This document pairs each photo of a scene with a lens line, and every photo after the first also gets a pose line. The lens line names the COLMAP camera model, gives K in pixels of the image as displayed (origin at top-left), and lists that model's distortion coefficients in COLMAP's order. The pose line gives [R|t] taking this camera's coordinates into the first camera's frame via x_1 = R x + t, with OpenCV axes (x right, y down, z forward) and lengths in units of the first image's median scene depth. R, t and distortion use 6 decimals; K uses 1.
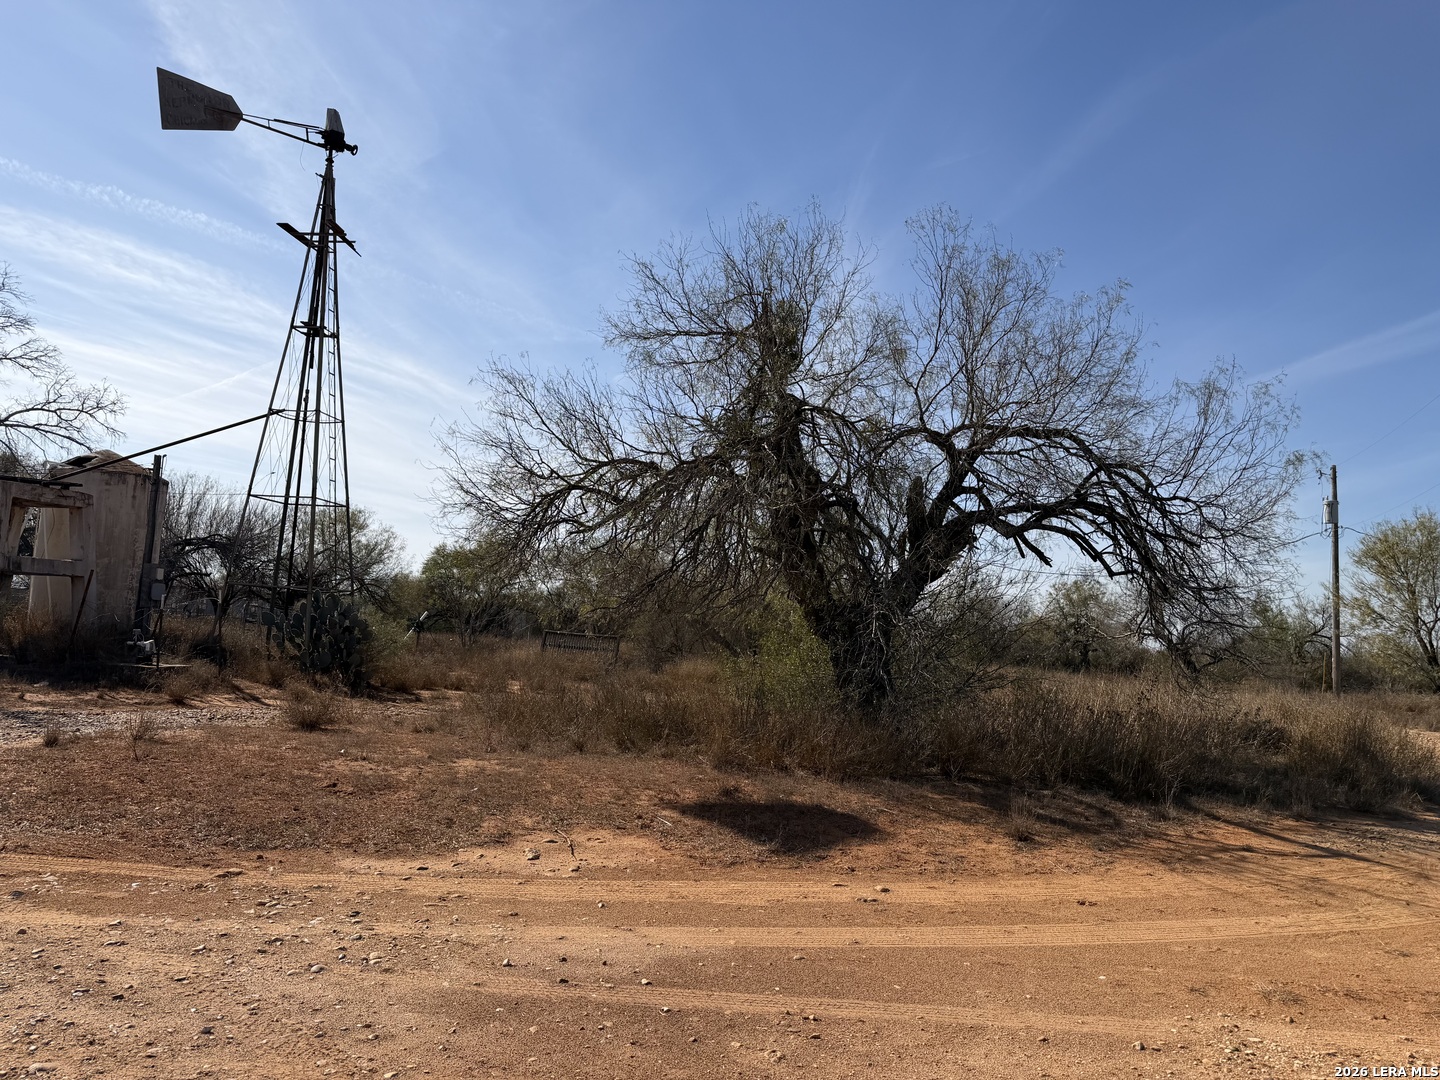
lens RADIAL K [[1013.1, 0, 719.4], [0, 1013.1, 546.6], [0, 0, 1]] dist [0.000706, -0.000226]
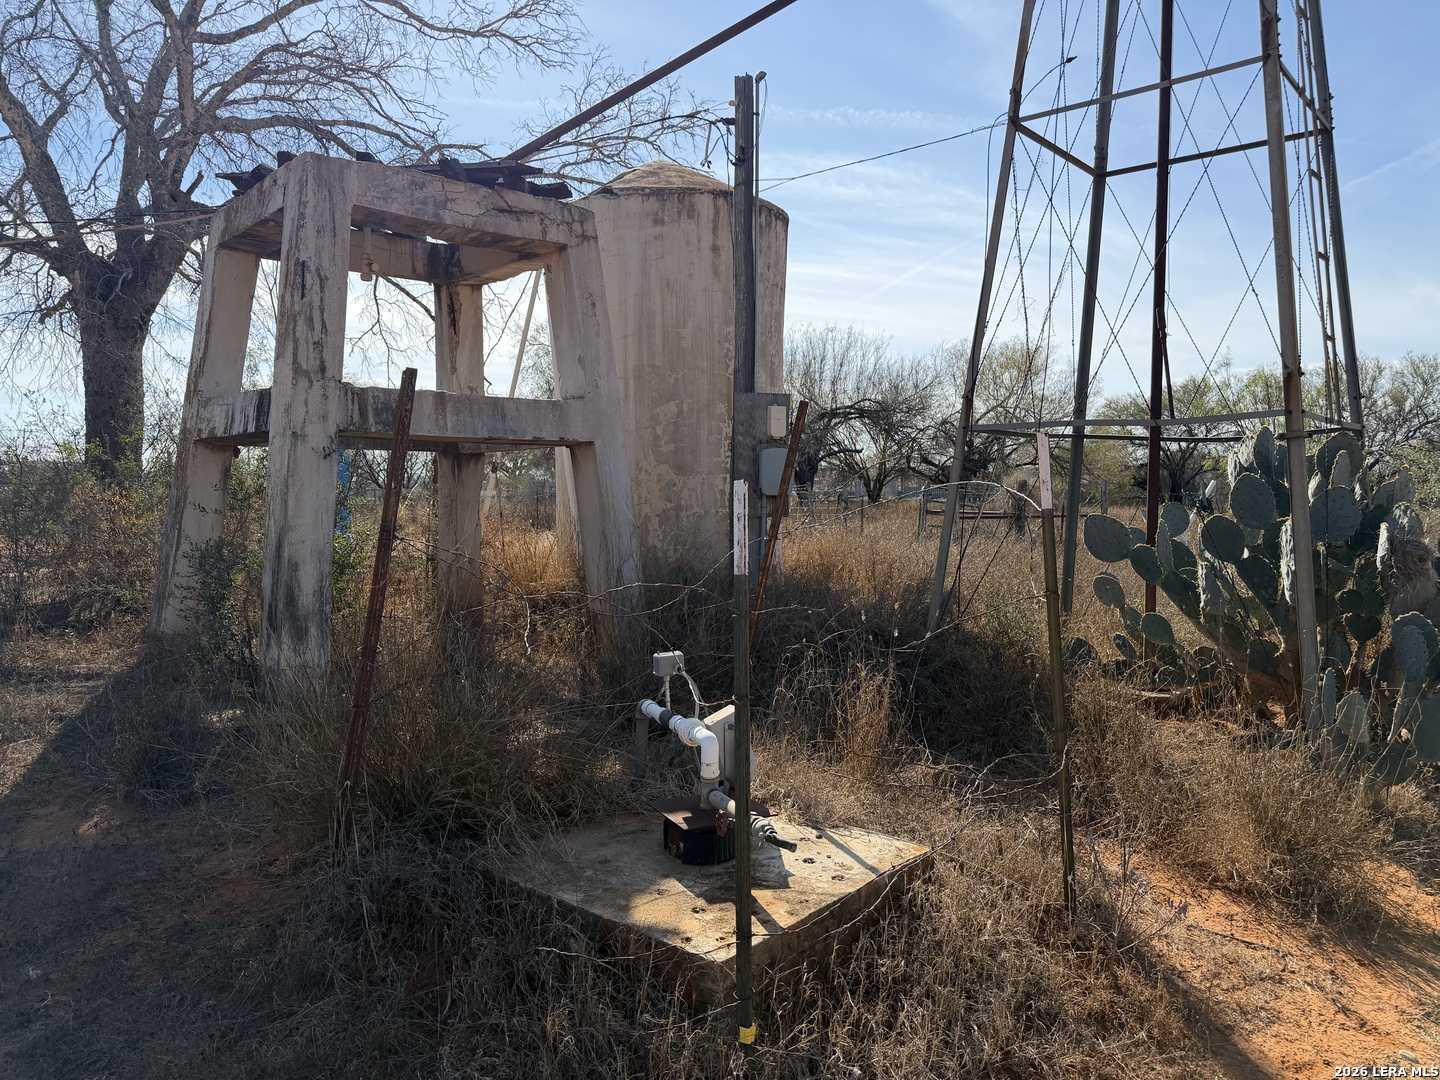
lens RADIAL K [[1013.1, 0, 719.3], [0, 1013.1, 539.9], [0, 0, 1]] dist [0.000706, -0.000226]
pose [[0.825160, -0.022742, -0.564441, -0.345388], [0.090555, 0.991593, 0.092430, 0.030893], [0.557593, -0.127382, 0.820283, 0.646054]]
